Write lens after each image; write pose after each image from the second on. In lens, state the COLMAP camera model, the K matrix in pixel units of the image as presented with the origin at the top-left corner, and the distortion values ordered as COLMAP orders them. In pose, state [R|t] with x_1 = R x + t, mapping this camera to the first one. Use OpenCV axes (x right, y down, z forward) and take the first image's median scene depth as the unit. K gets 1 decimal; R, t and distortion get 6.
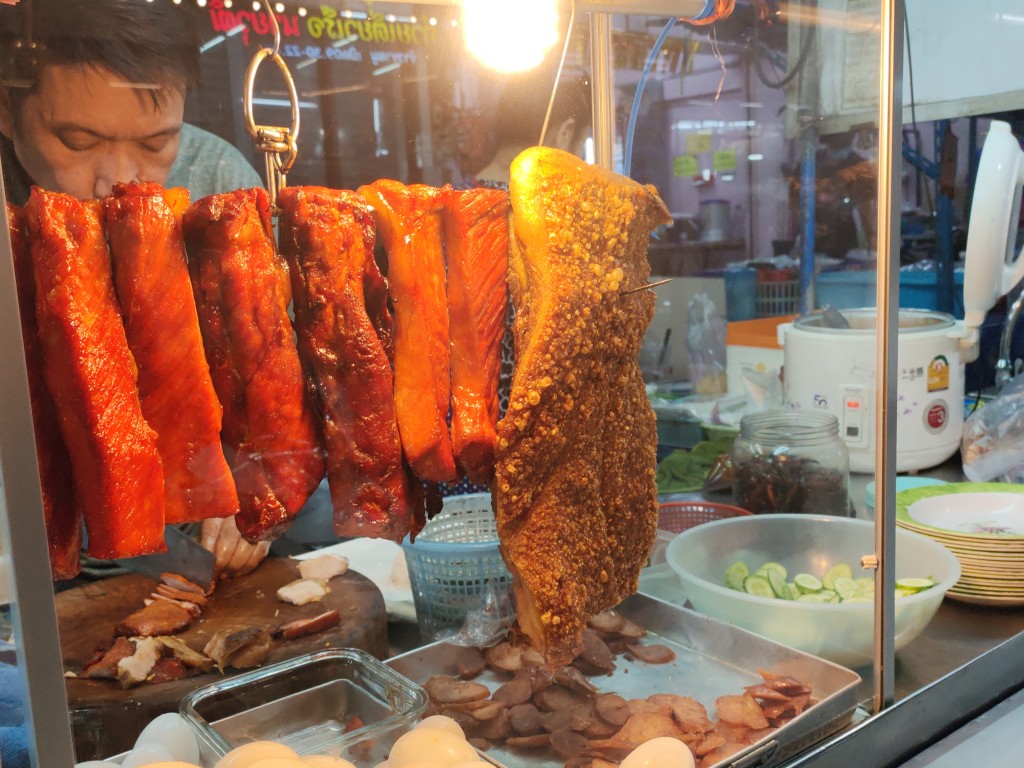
lens RADIAL K [[1068.4, 0, 506.8], [0, 1068.4, 388.8], [0, 0, 1]] dist [0.056283, 0.000000]
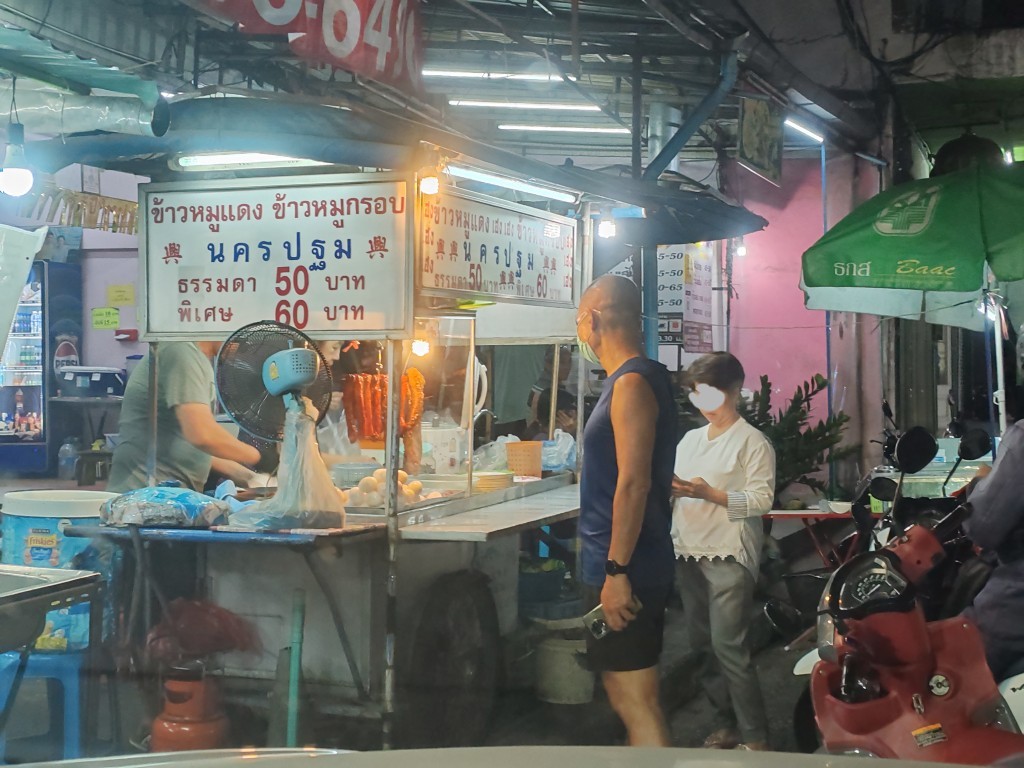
lens RADIAL K [[1593.1, 0, 510.3], [0, 1593.1, 381.5], [0, 0, 1]] dist [0.015107, 0.000000]
pose [[0.865354, 0.046772, 0.498974, -2.732157], [0.028806, 0.989348, -0.142694, 0.754155], [-0.500332, 0.137854, 0.854789, -4.612168]]
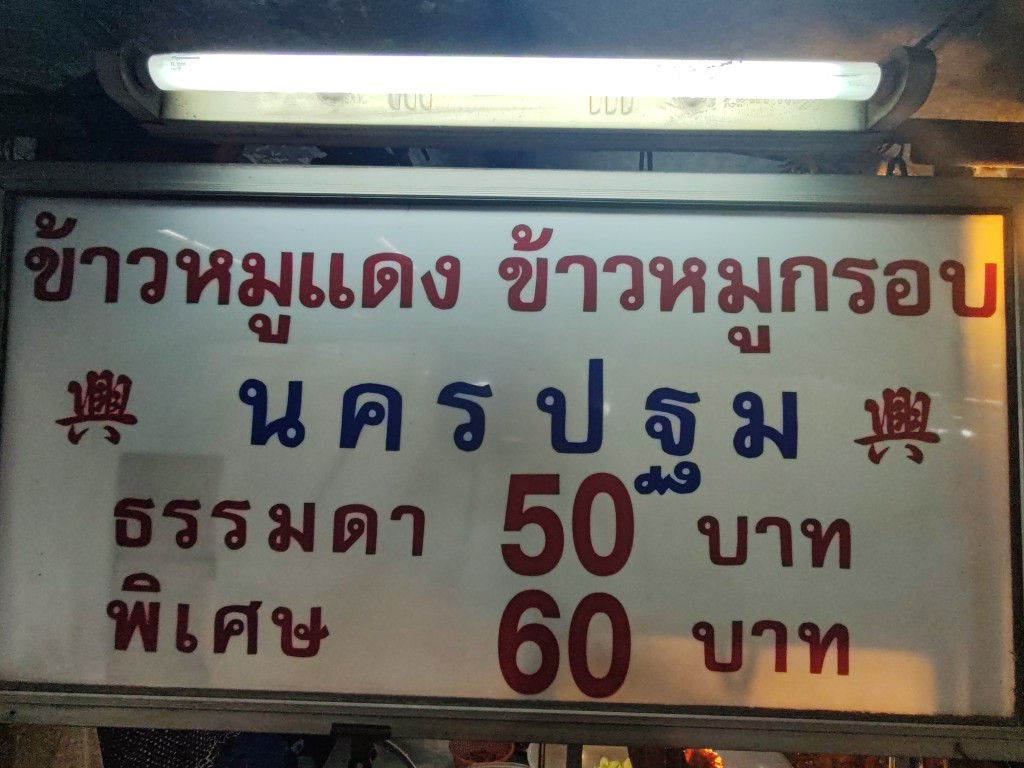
lens RADIAL K [[596.6, 0, 509.5], [0, 596.6, 382.3], [0, 0, 1]] dist [-0.005996, 0.003760]
pose [[0.634377, 0.116543, 0.764189, -1.077281], [0.057013, 0.978824, -0.196605, -0.487863], [-0.770919, 0.168291, 0.614298, 0.335175]]
